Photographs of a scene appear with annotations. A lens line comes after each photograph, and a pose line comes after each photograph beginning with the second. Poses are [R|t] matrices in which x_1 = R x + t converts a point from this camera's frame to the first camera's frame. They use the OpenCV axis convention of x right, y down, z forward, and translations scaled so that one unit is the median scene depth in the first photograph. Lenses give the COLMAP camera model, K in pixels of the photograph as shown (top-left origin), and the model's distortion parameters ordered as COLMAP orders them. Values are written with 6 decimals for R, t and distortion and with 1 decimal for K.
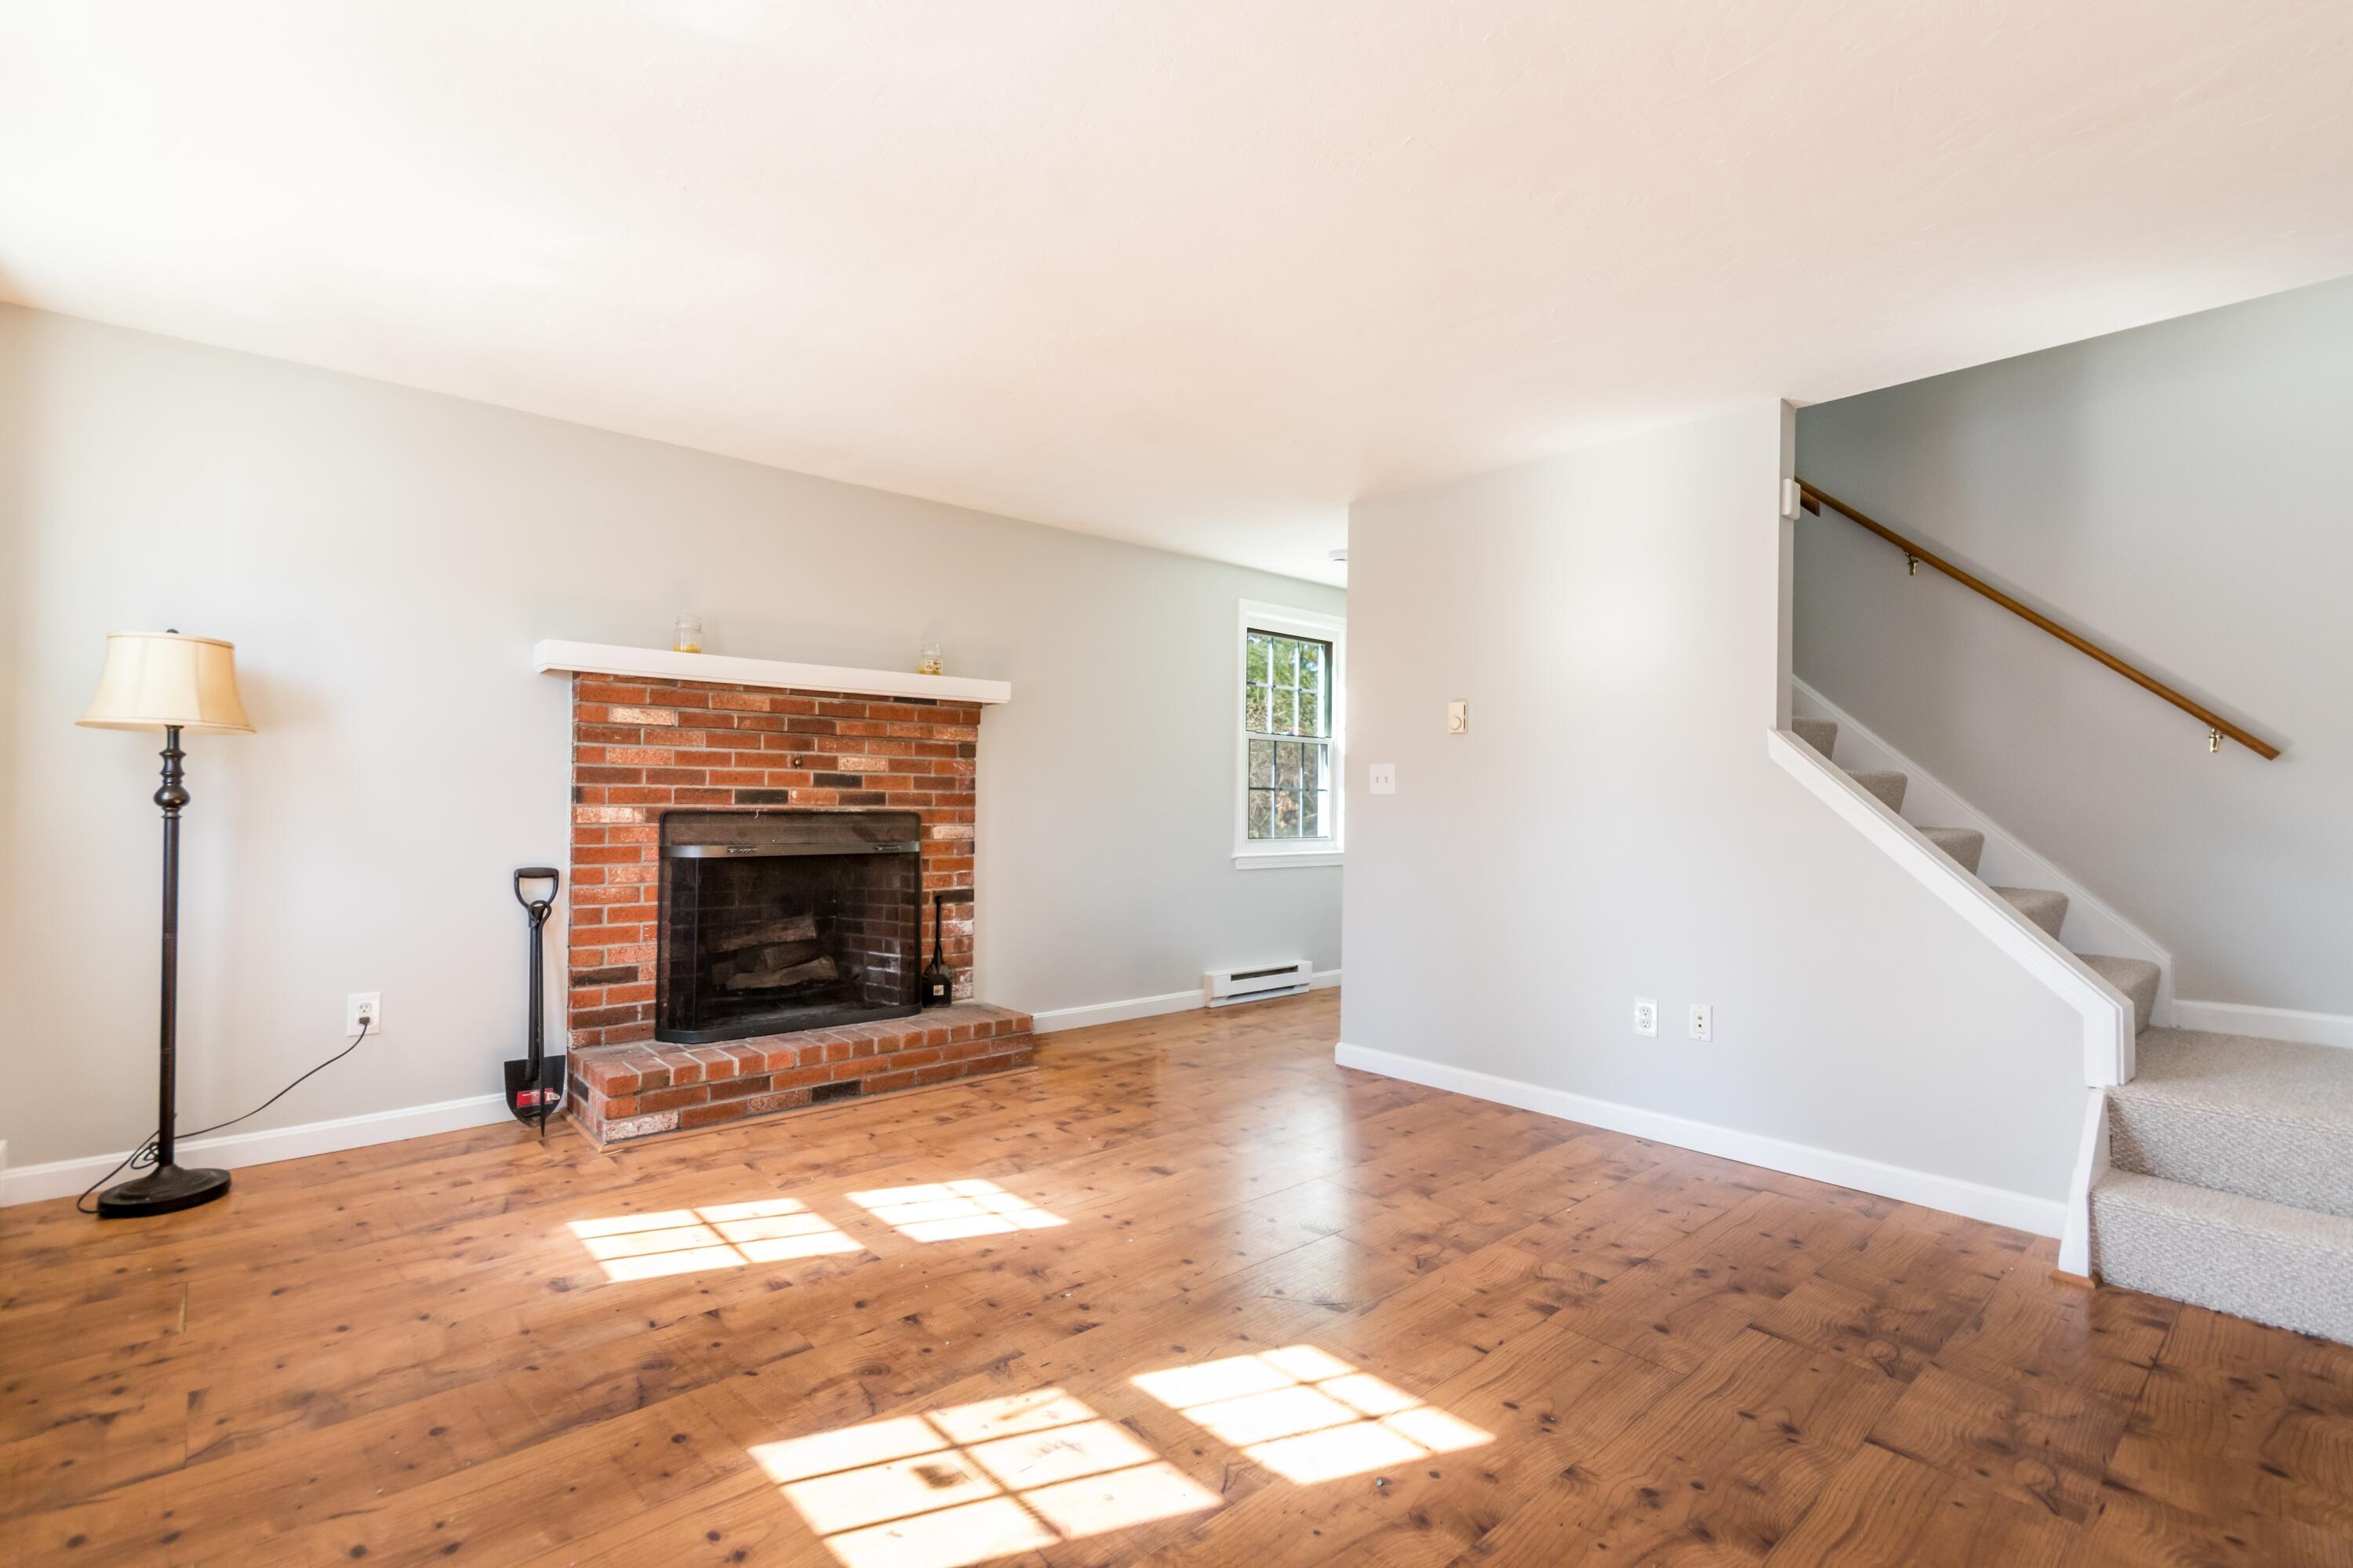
lens RADIAL K [[1084.7, 0, 1174.2], [0, 1084.7, 791.0], [0, 0, 1]] dist [0.009198, -0.000312]
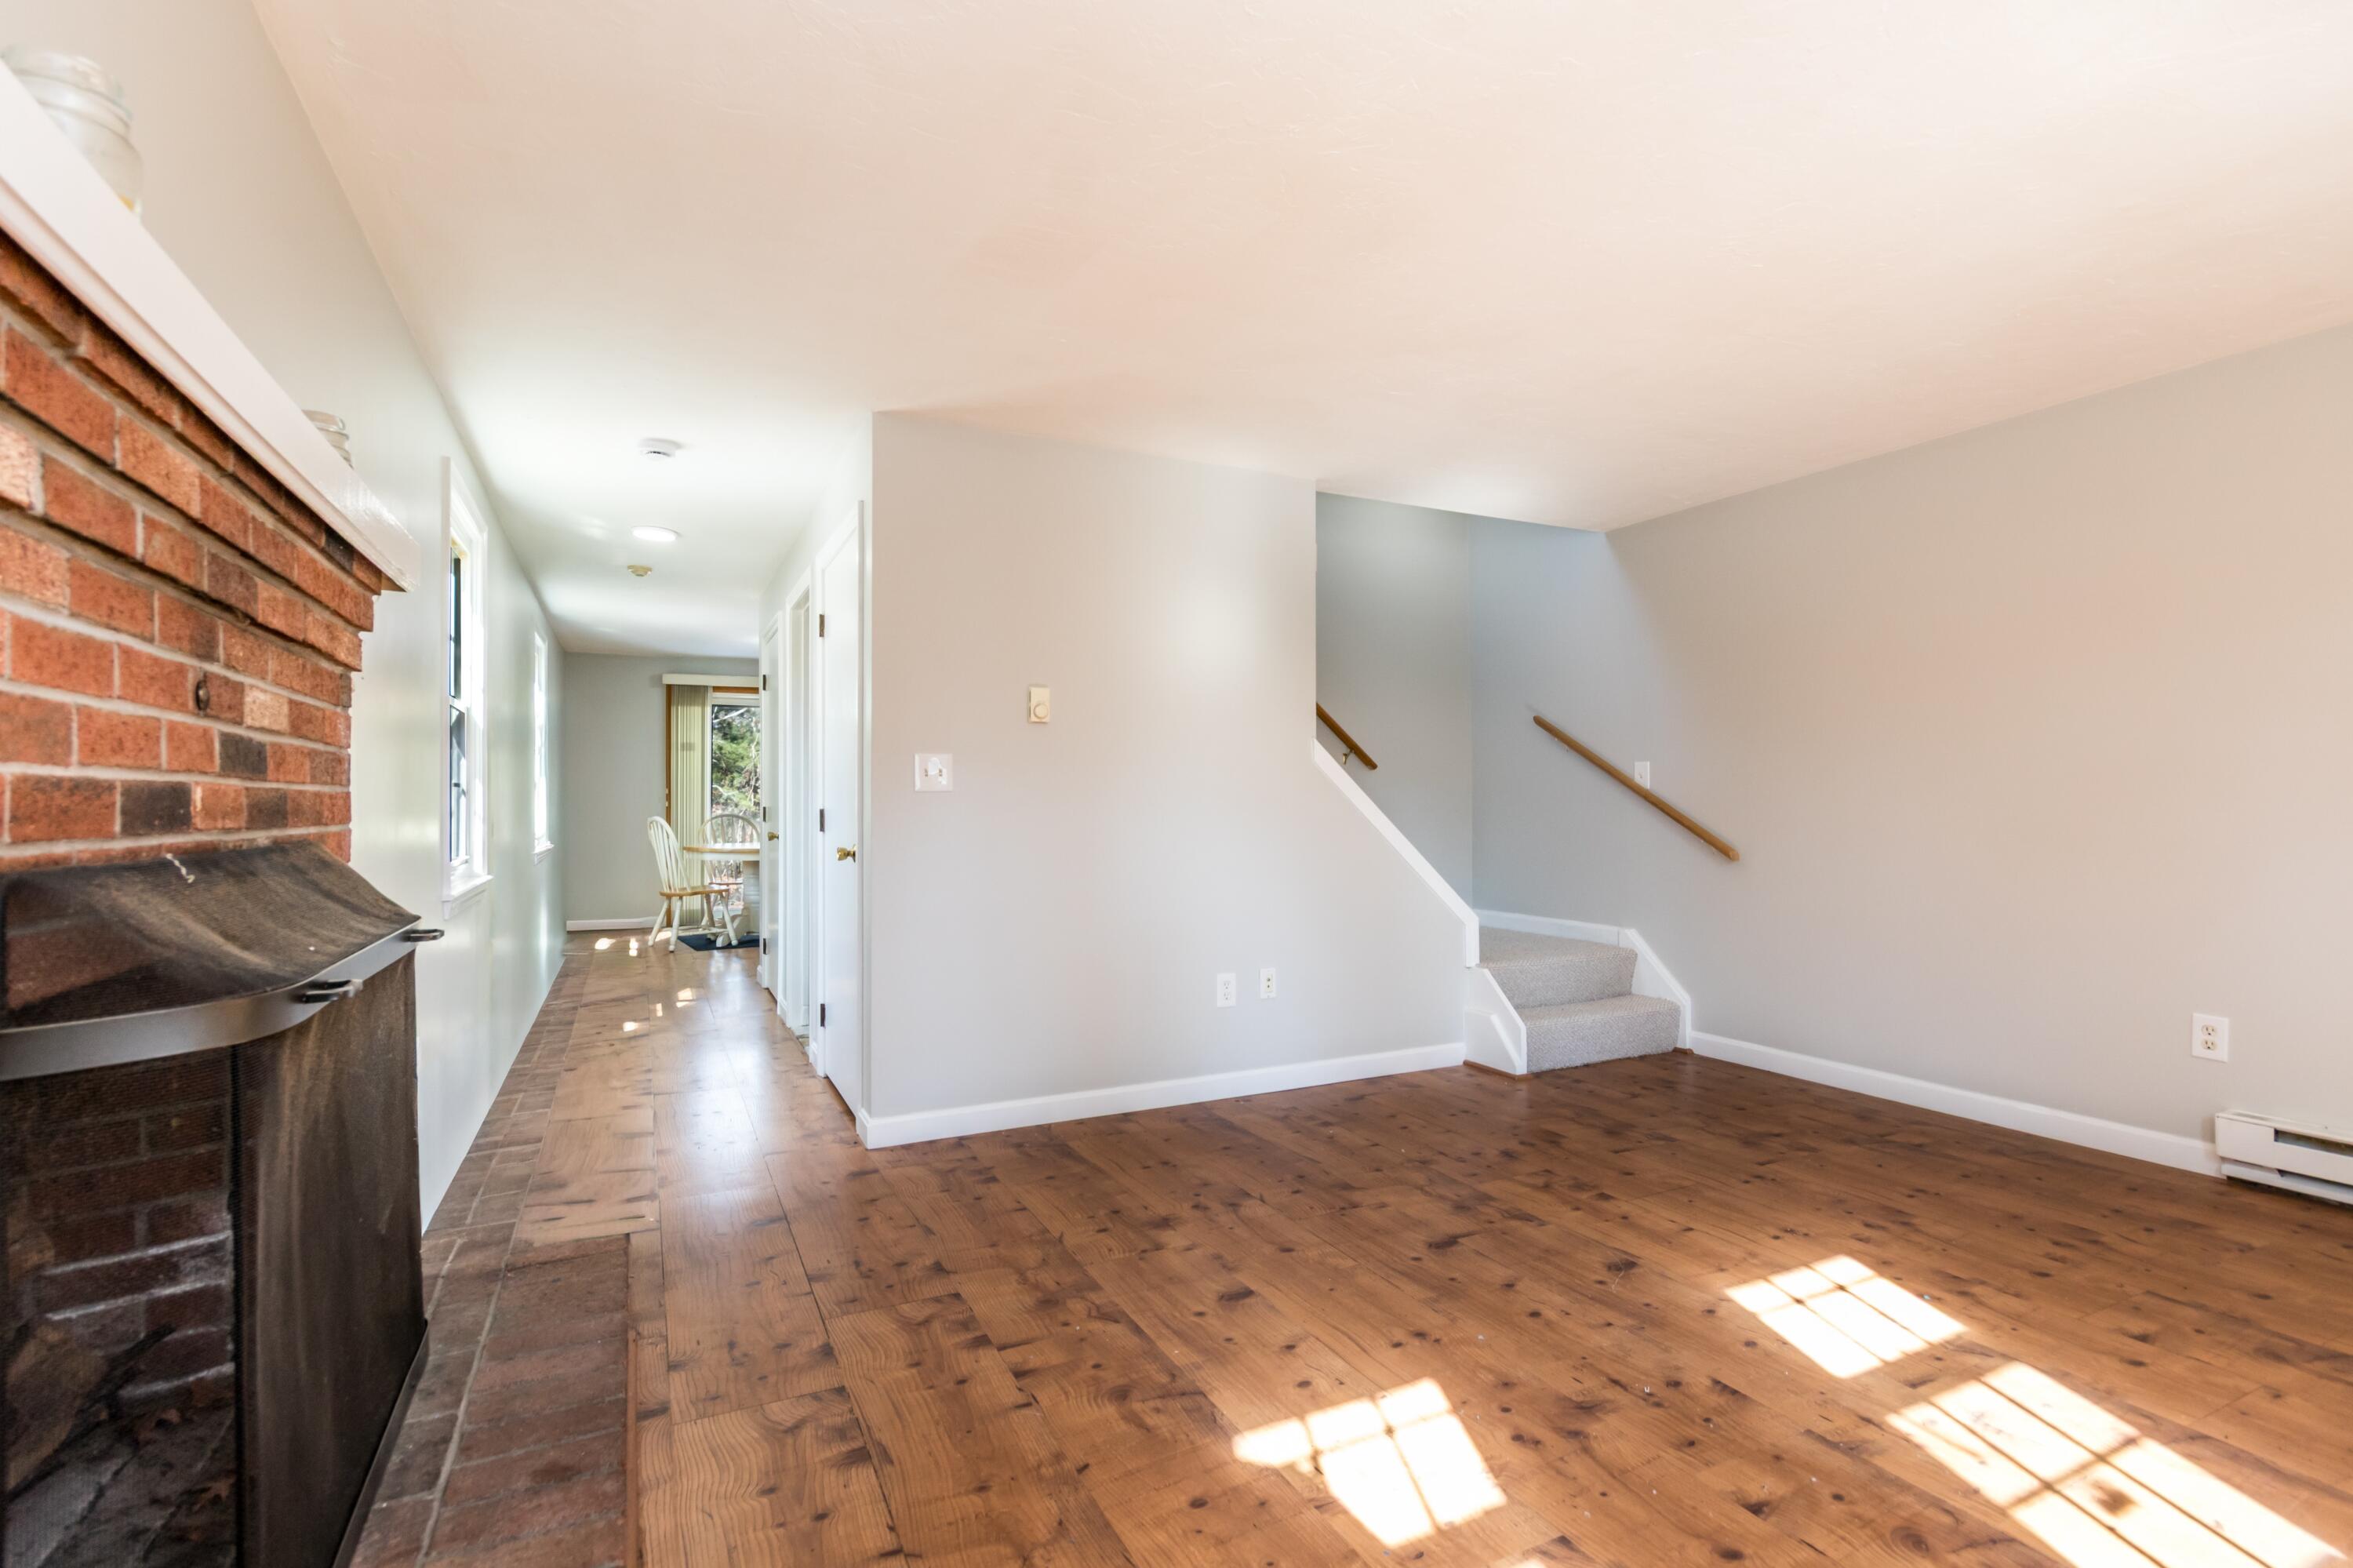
lens RADIAL K [[1094.2, 0, 1176.5], [0, 1094.2, 784.0], [0, 0, 1]] dist [0.010119, -0.000484]
pose [[0.267637, 0.004720, 0.963508, -0.994656], [0.001924, 0.999983, -0.005433, 0.002039], [-0.963518, 0.003308, 0.267623, 1.104648]]
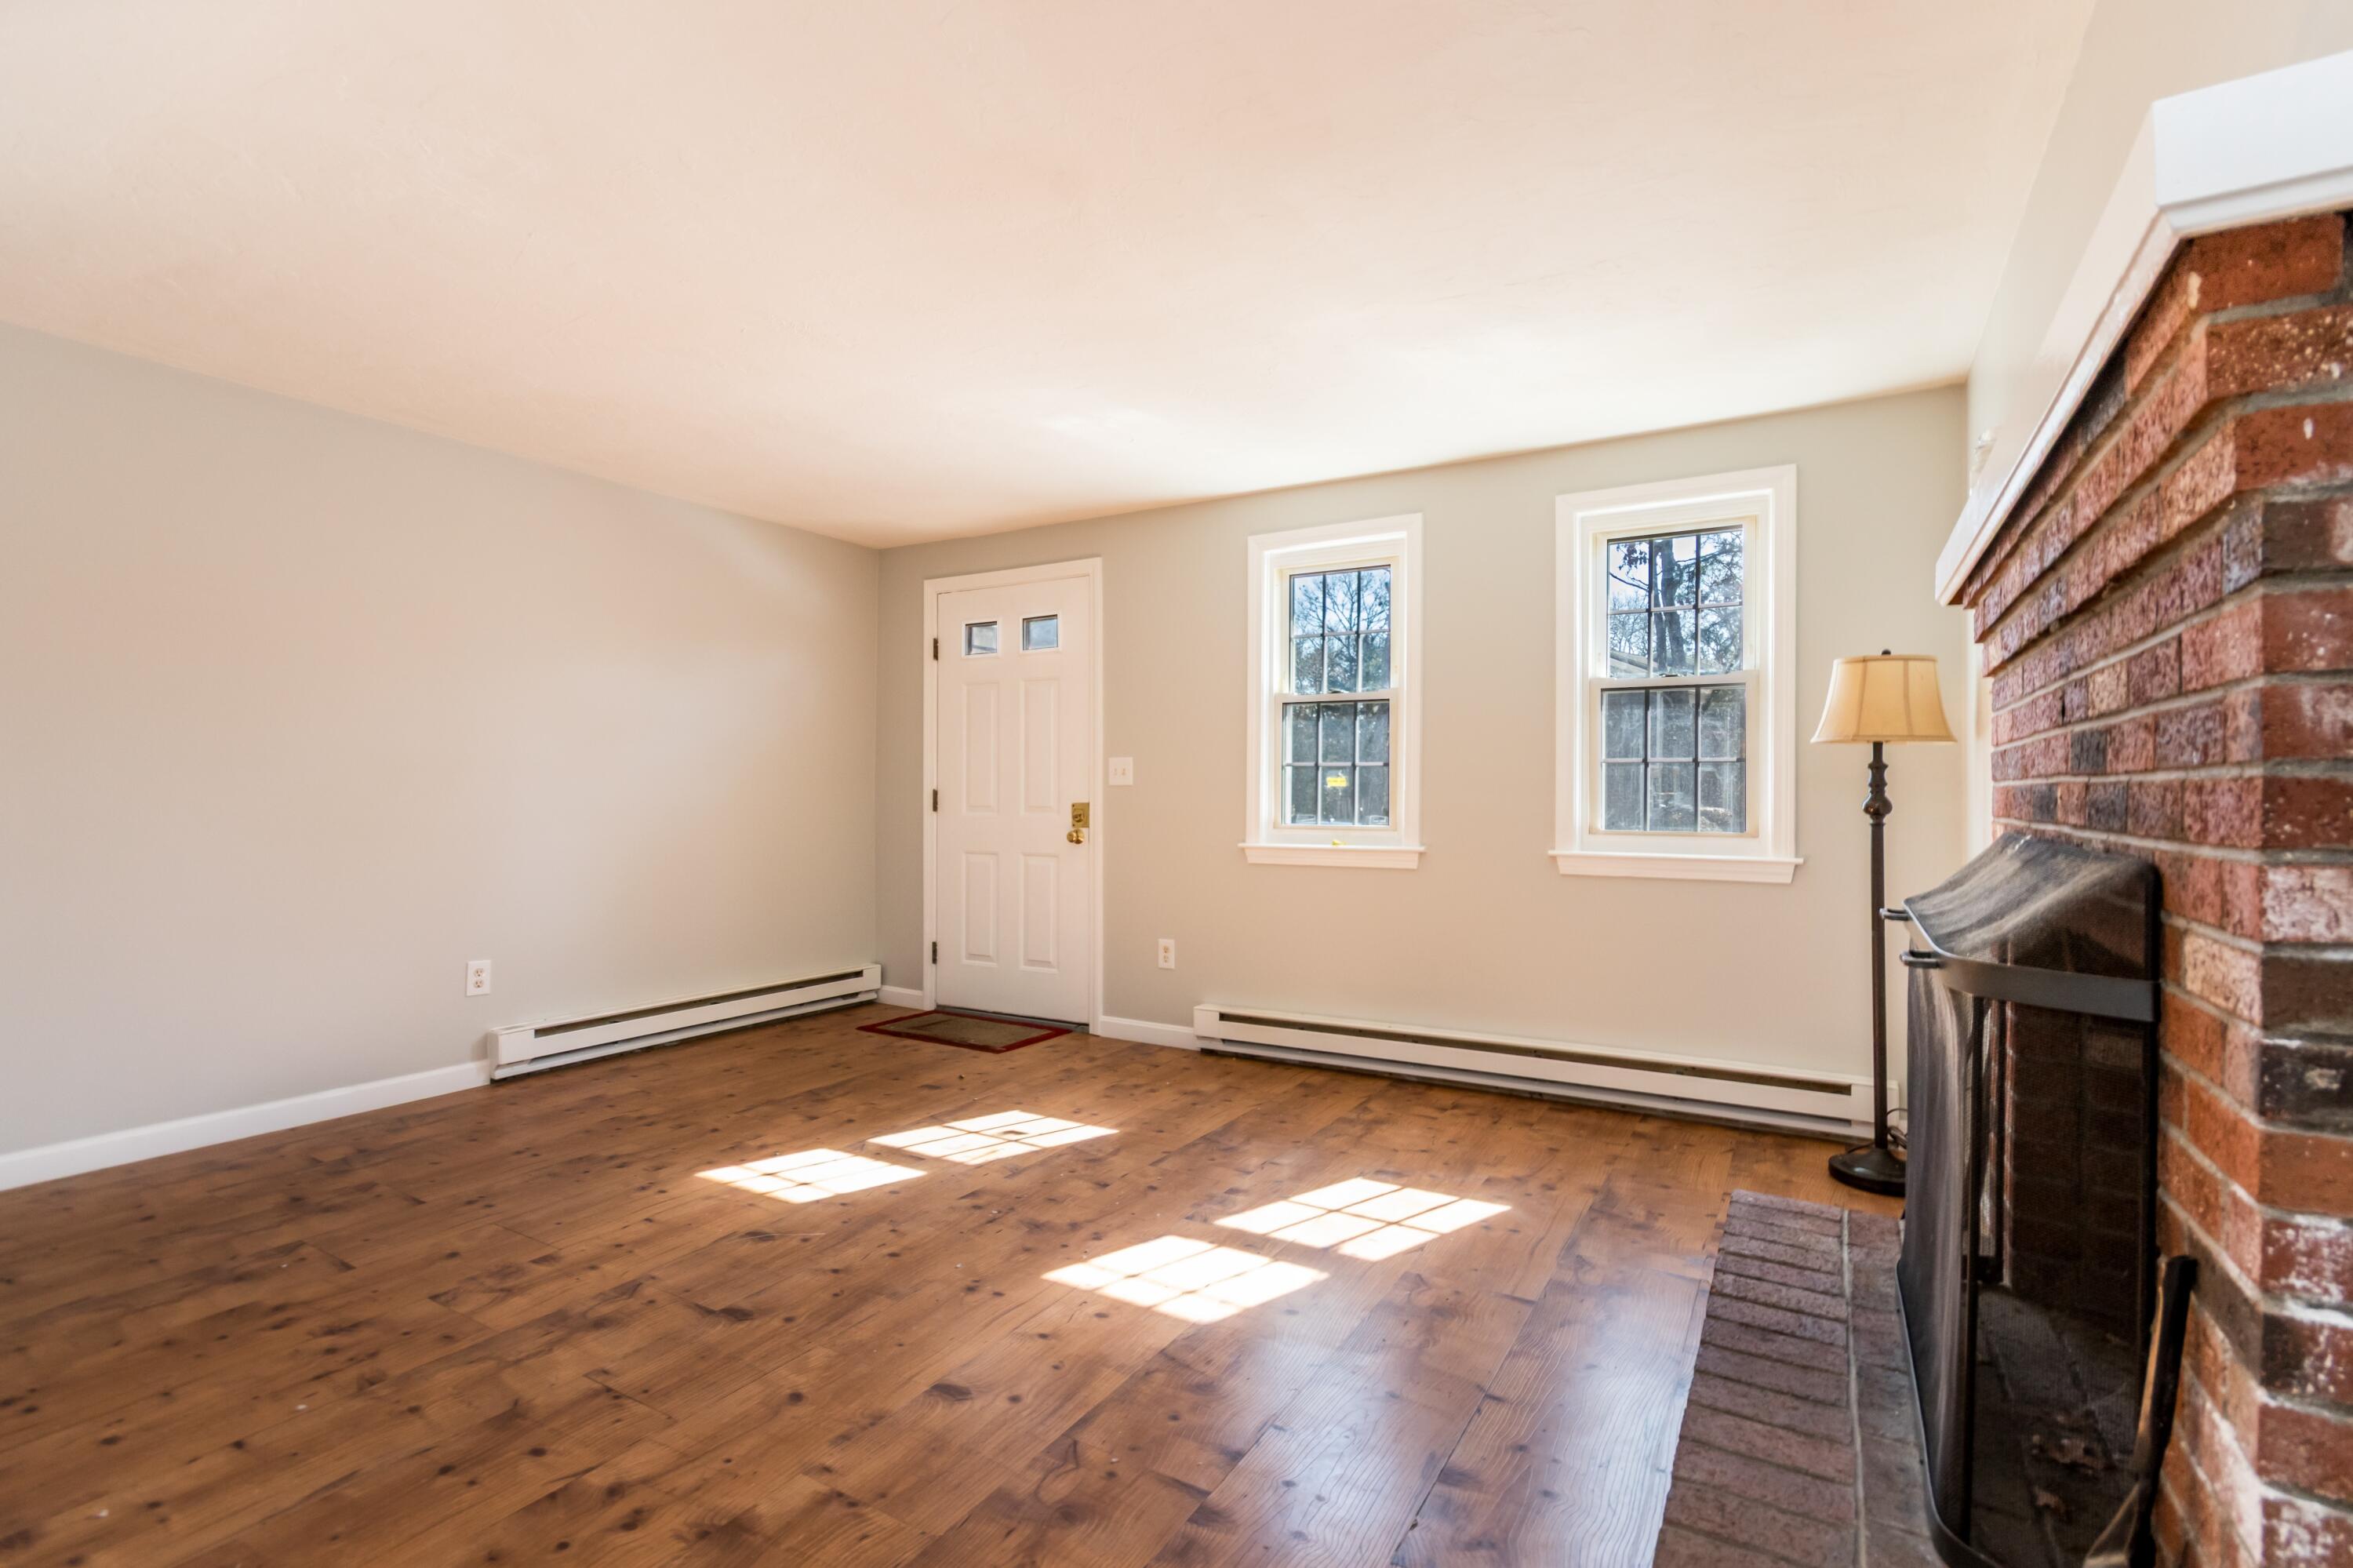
lens RADIAL K [[1084.7, 0, 1174.2], [0, 1084.7, 791.0], [0, 0, 1]] dist [0.009198, -0.000312]
pose [[-0.954129, -0.017006, -0.298913, 0.076684], [-0.014417, 0.999837, -0.010865, 0.015337], [0.299049, -0.006057, -0.954219, 2.156365]]
